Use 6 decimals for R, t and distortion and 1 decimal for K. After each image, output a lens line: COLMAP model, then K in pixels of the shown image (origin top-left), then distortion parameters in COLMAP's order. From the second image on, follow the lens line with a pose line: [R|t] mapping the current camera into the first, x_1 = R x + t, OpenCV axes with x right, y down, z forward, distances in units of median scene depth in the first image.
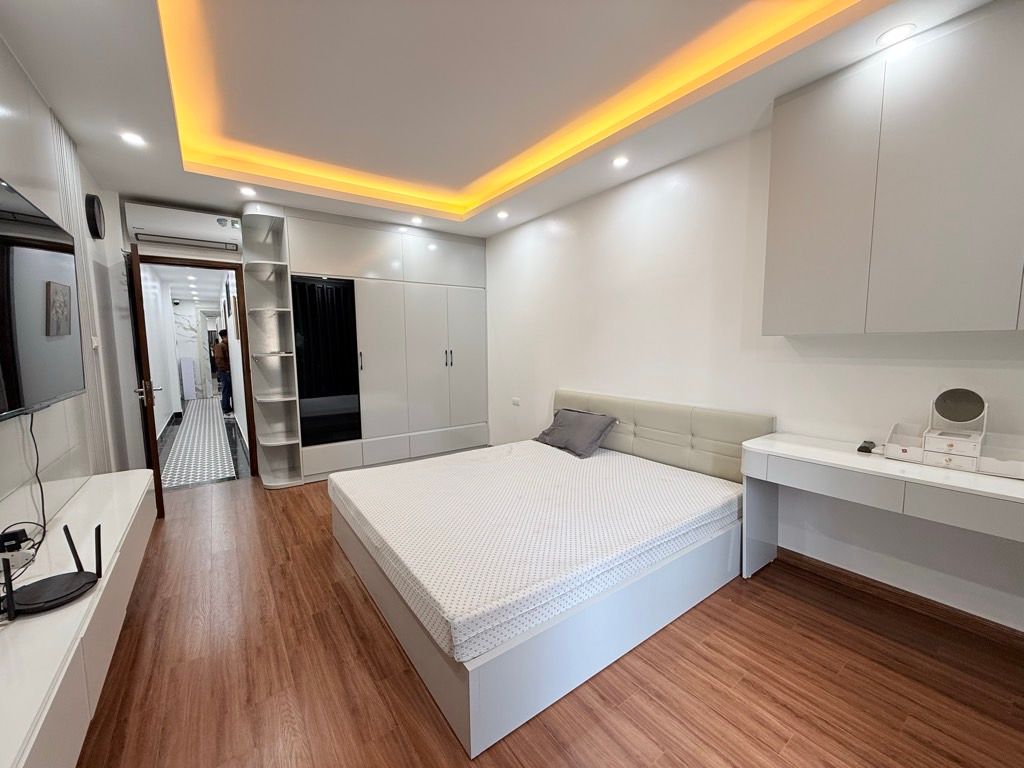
lens RADIAL K [[409.2, 0, 514.4], [0, 409.2, 384.8], [0, 0, 1]] dist [-0.001501, 0.000090]
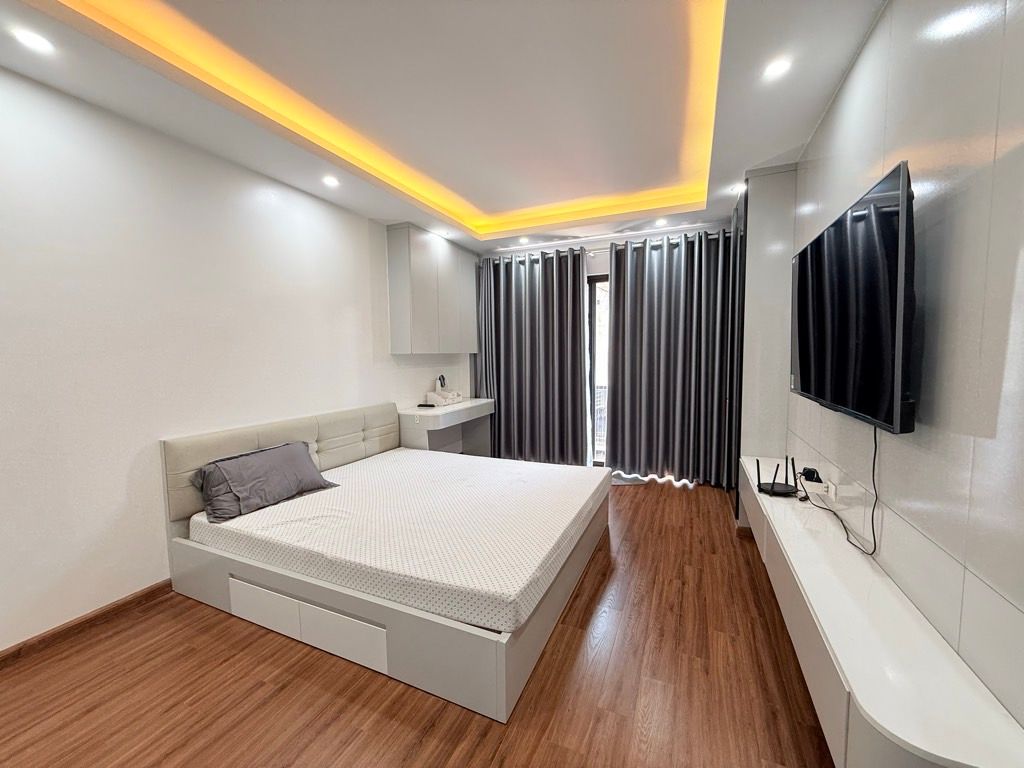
lens RADIAL K [[409.2, 0, 514.4], [0, 409.2, 384.8], [0, 0, 1]] dist [-0.001501, 0.000090]
pose [[-0.502943, -0.046847, 0.863049, -0.892324], [0.104749, 0.987866, 0.114665, -0.114299], [-0.857949, 0.148074, -0.491933, 1.205379]]
